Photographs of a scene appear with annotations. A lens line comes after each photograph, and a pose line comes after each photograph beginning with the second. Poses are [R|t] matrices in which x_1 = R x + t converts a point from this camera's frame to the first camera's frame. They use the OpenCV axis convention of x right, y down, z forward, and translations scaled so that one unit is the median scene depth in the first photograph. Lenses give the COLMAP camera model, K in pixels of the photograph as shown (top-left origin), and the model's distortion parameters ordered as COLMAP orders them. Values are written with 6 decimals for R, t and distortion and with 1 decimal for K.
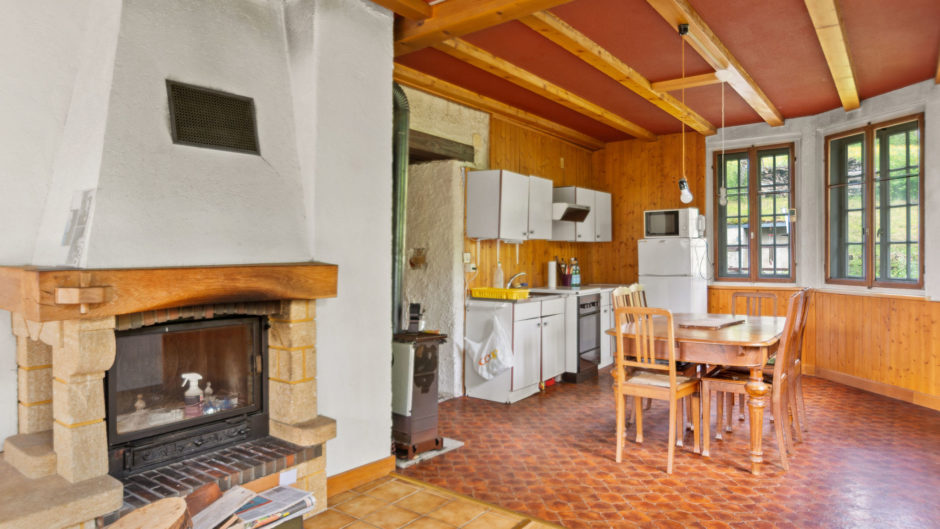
lens RADIAL K [[579.6, 0, 470.0], [0, 579.6, 264.5], [0, 0, 1]] dist [-0.004185, -0.000706]
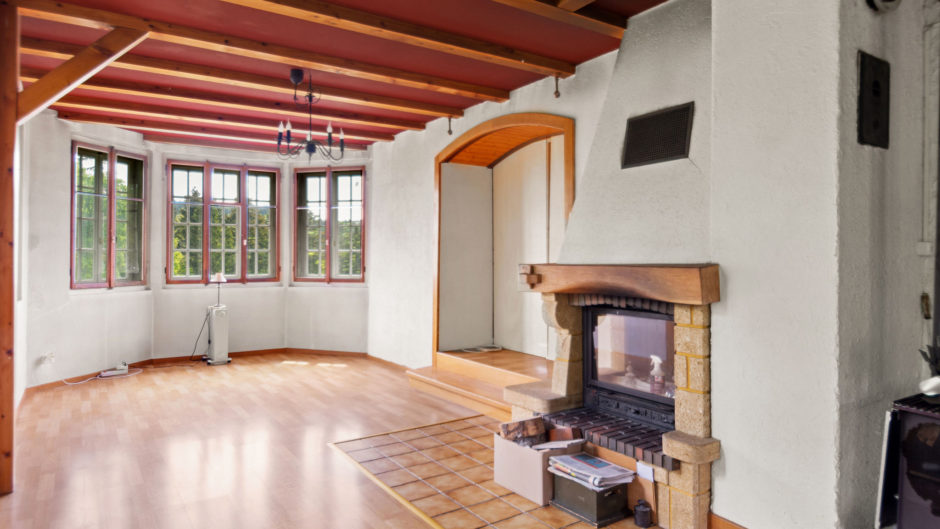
lens RADIAL K [[579.6, 0, 470.0], [0, 579.6, 264.5], [0, 0, 1]] dist [-0.004185, -0.000706]
pose [[-0.323018, 0.016184, -0.946254, 0.759884], [-0.019319, 0.999533, 0.023690, -0.019716], [0.946195, 0.025933, -0.322555, 1.027191]]
